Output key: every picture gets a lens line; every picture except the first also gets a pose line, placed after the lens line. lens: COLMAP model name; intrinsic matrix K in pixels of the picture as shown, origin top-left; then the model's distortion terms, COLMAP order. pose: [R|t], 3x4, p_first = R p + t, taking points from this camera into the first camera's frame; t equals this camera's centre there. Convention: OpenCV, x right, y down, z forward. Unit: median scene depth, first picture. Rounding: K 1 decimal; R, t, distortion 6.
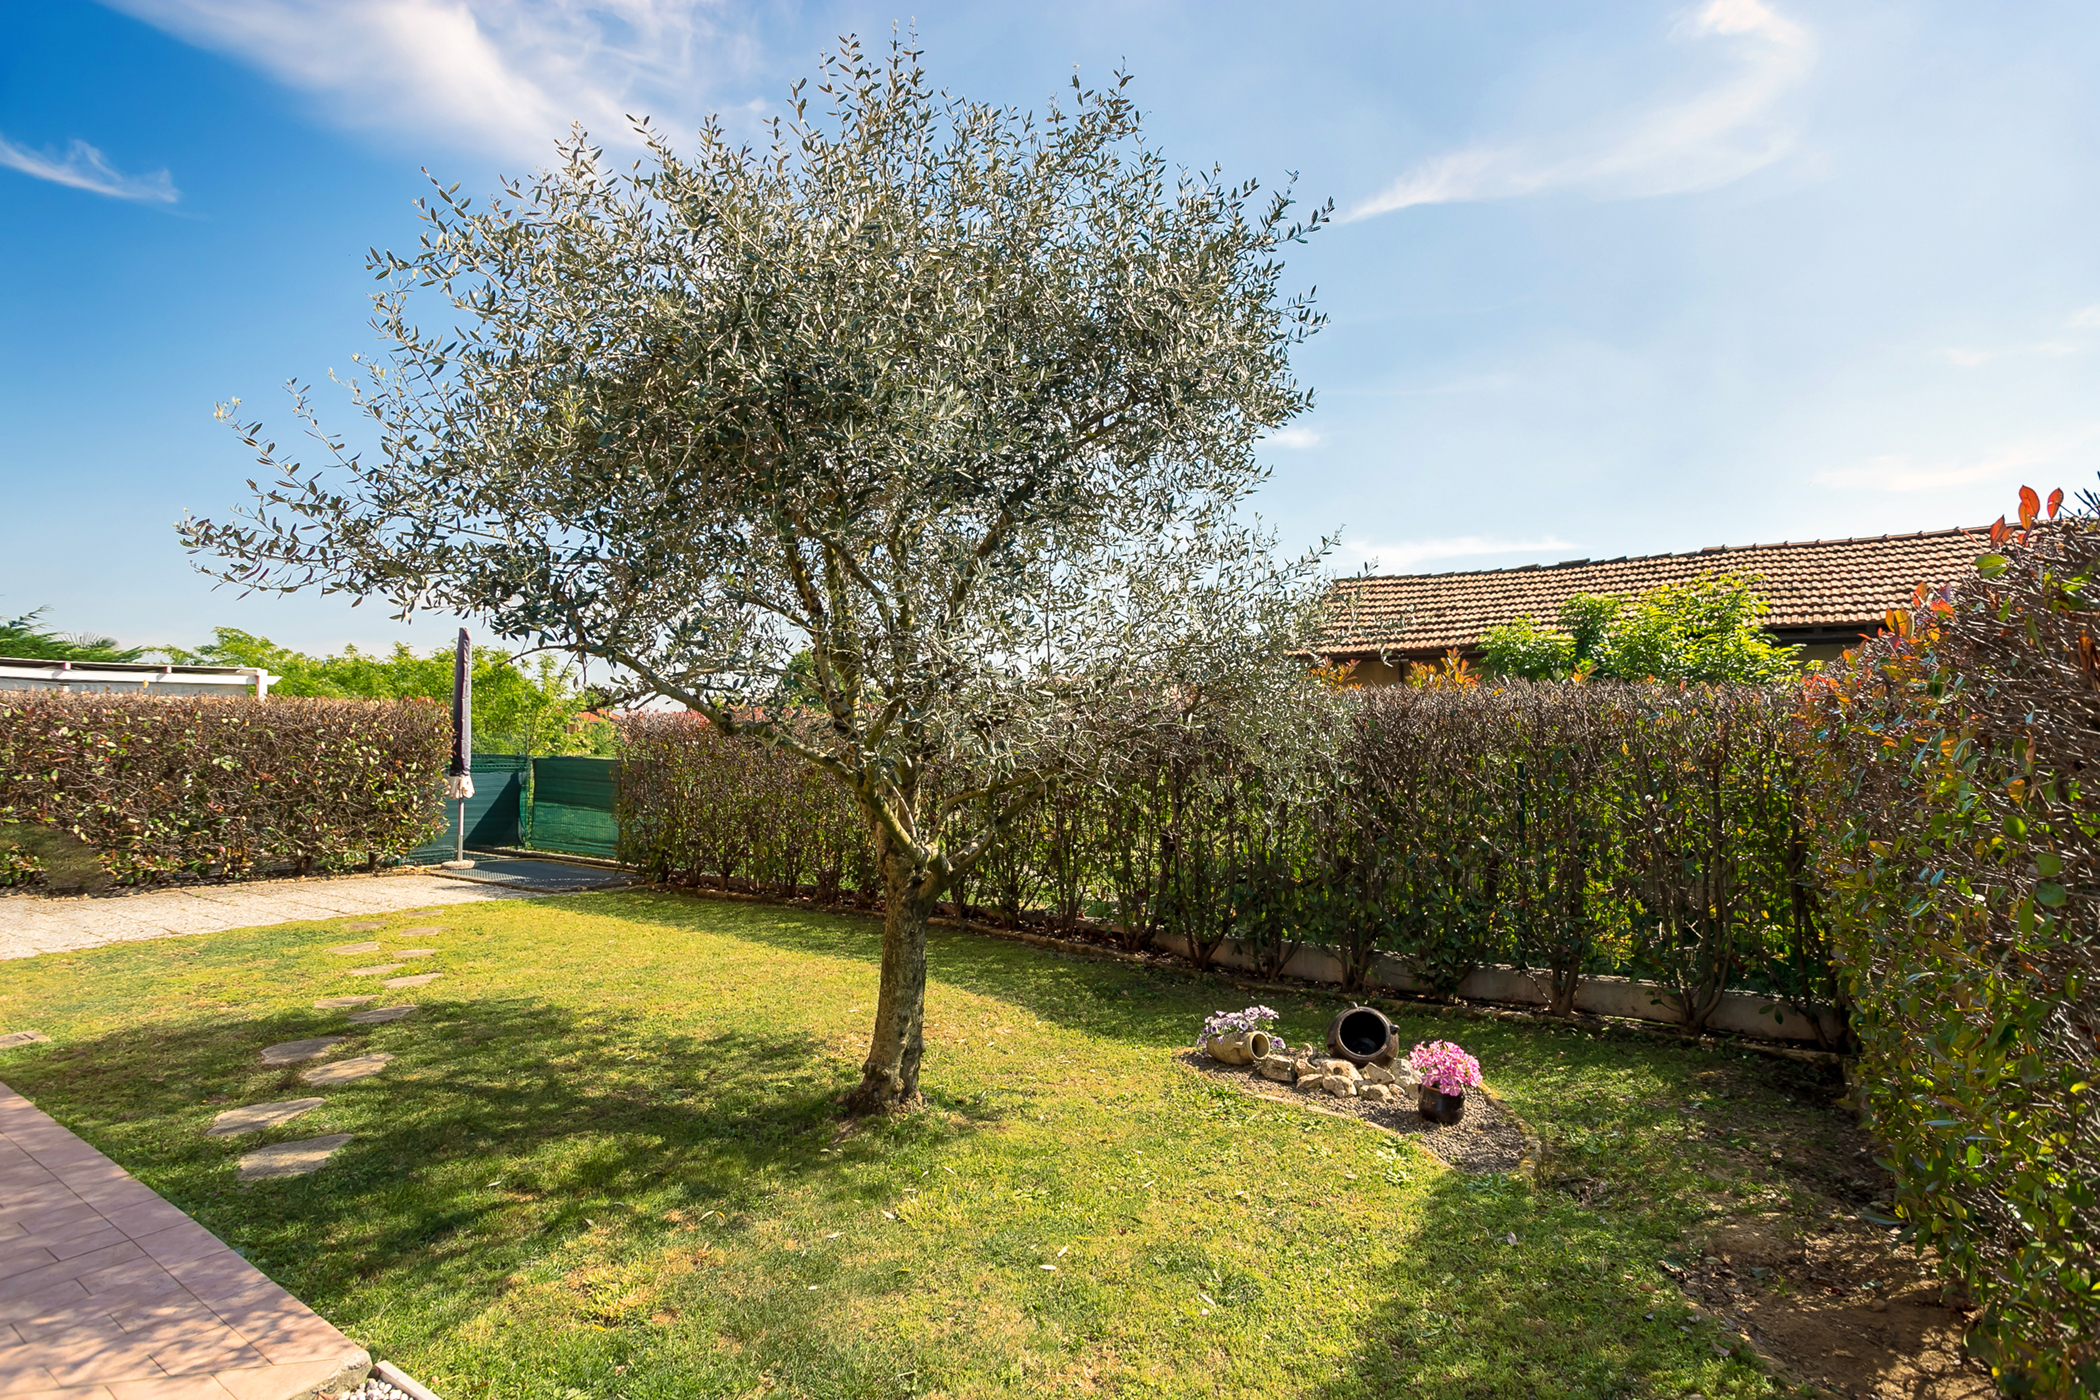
lens RADIAL K [[1016.0, 0, 1041.5], [0, 1016.0, 713.0], [0, 0, 1]] dist [-0.000179, -0.000190]
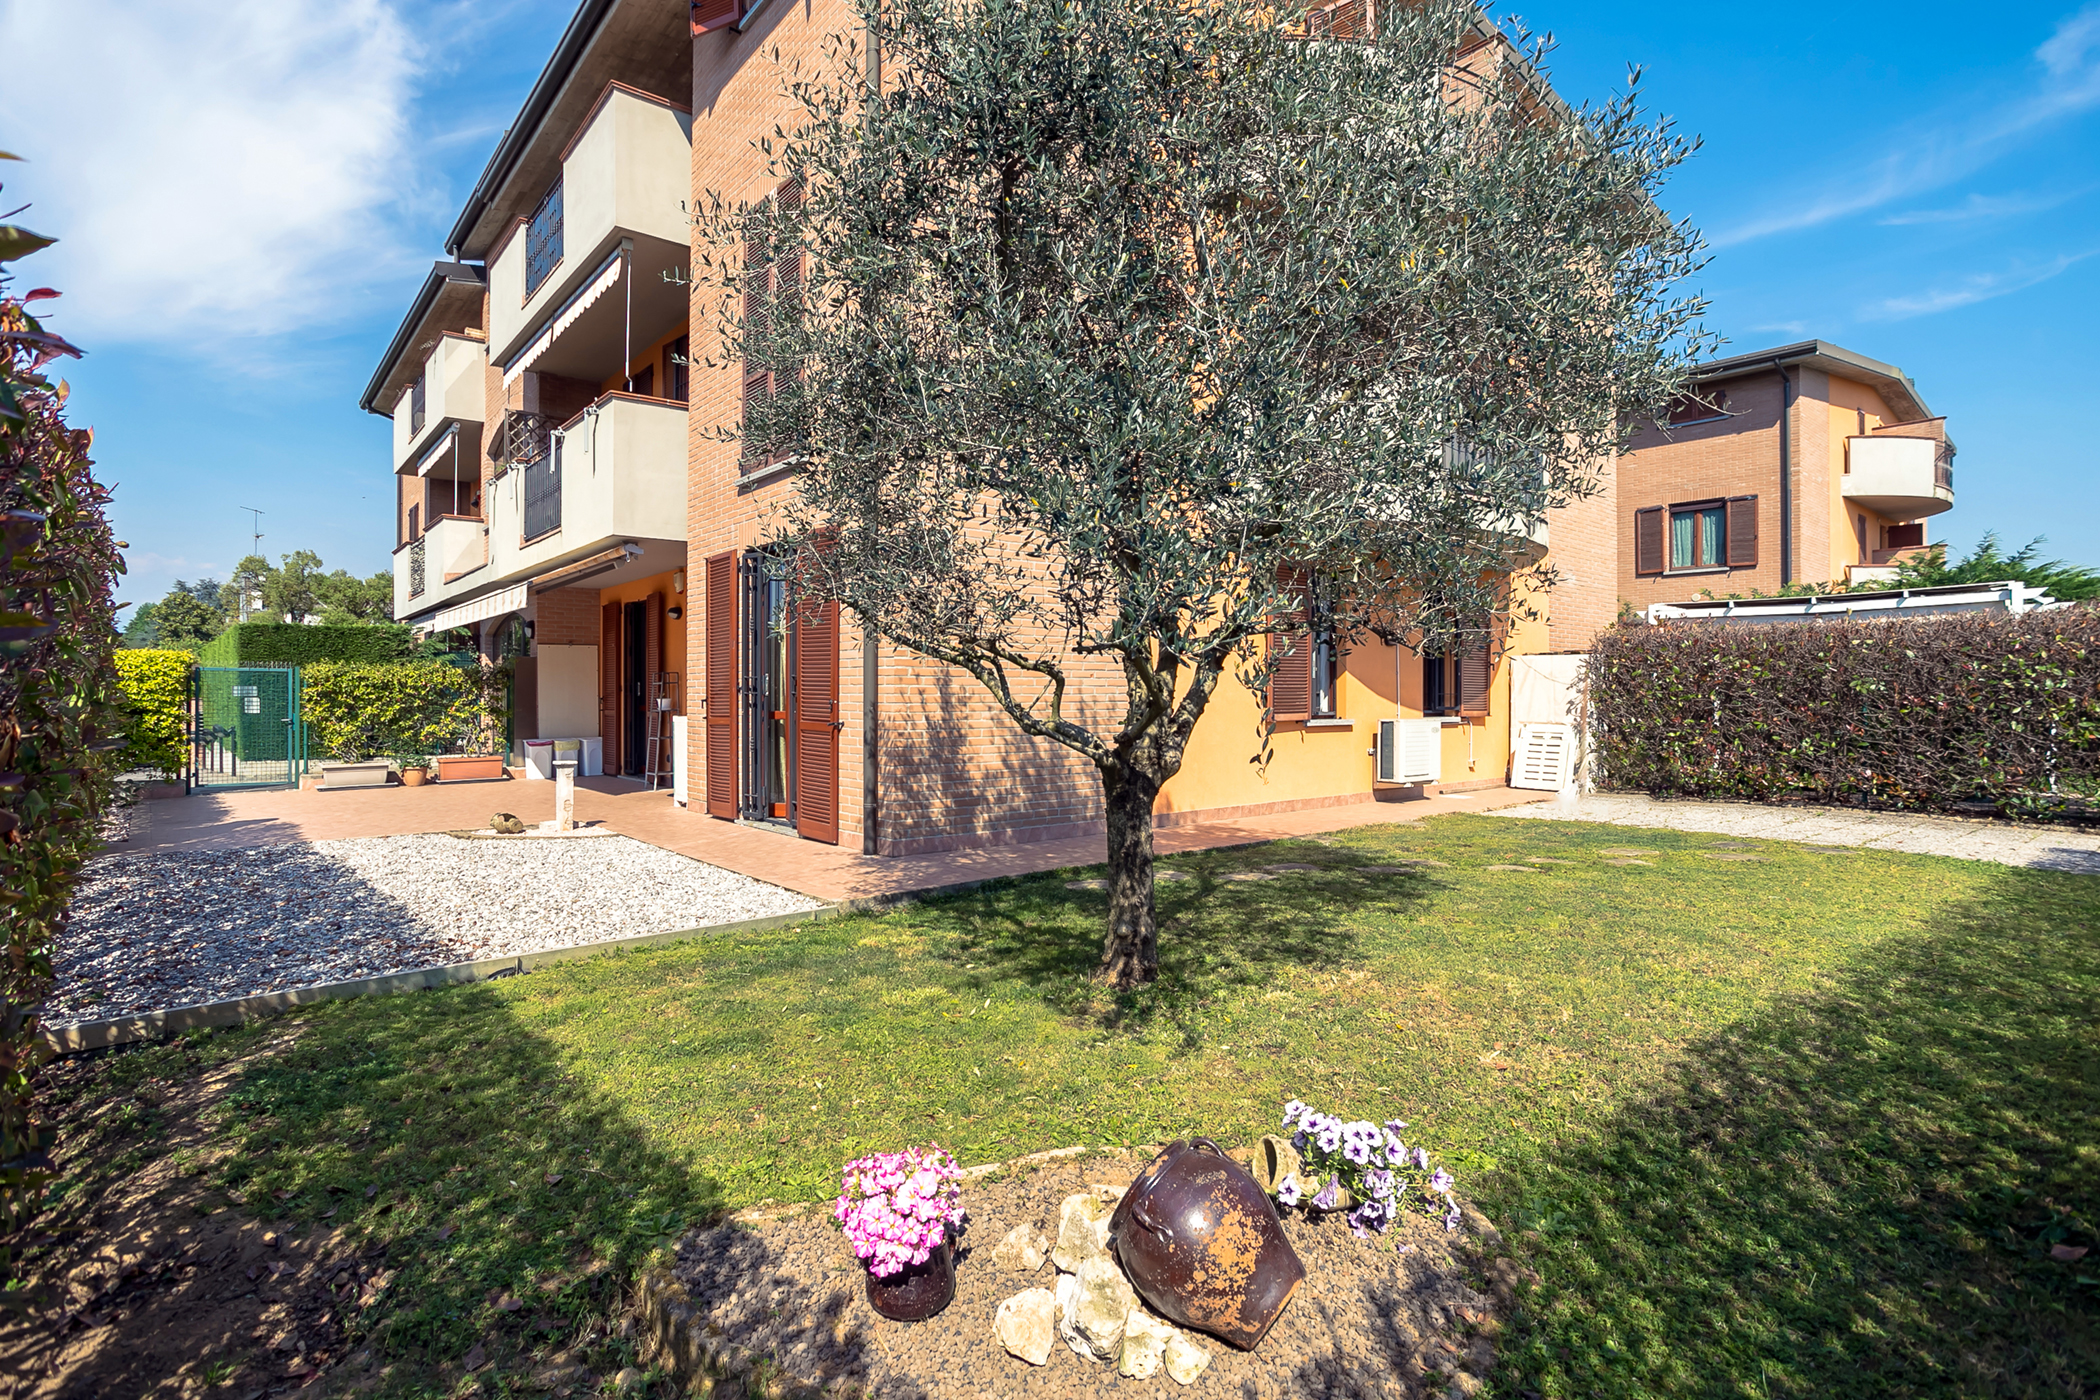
lens RADIAL K [[1061.0, 0, 1050.0], [0, 1061.0, 700.0], [0, 0, 1]] dist [-0.000335, -0.000064]
pose [[-0.270850, 0.000627, -0.962621, 0.350672], [0.027267, 0.999604, -0.007020, 0.044504], [0.962235, -0.028149, -0.270759, 0.480900]]
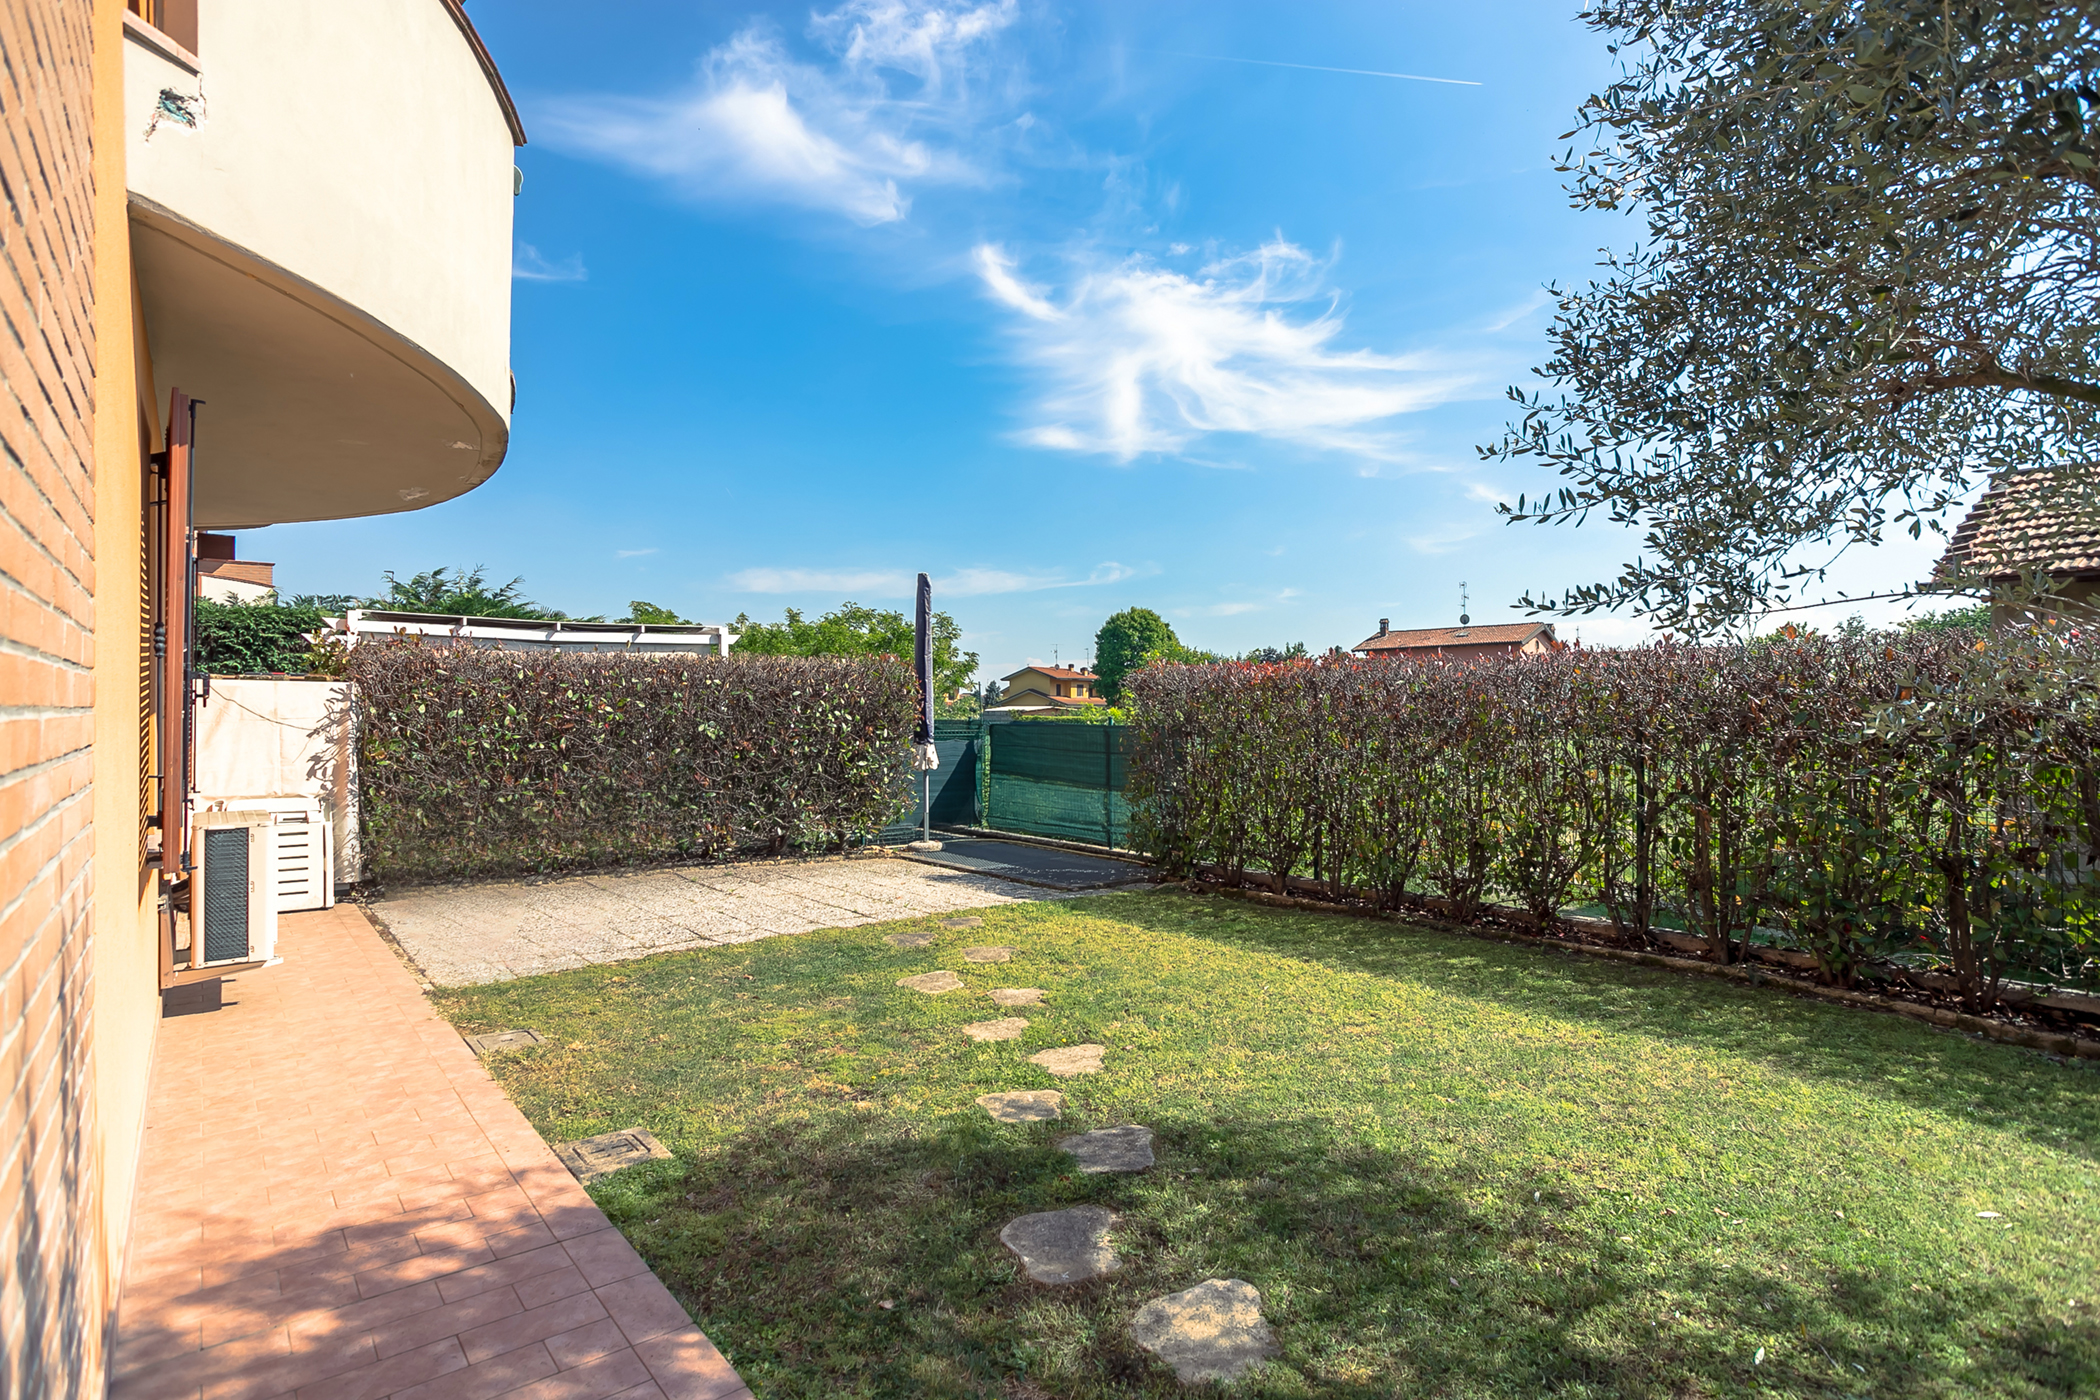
lens RADIAL K [[968.1, 0, 1052.7], [0, 968.1, 662.4], [0, 0, 1]] dist [-0.094911, 0.040788]
pose [[0.973468, -0.013822, -0.228407, -0.289283], [0.010726, 0.999833, -0.014789, 0.005049], [0.228573, 0.011947, 0.973453, 0.227569]]
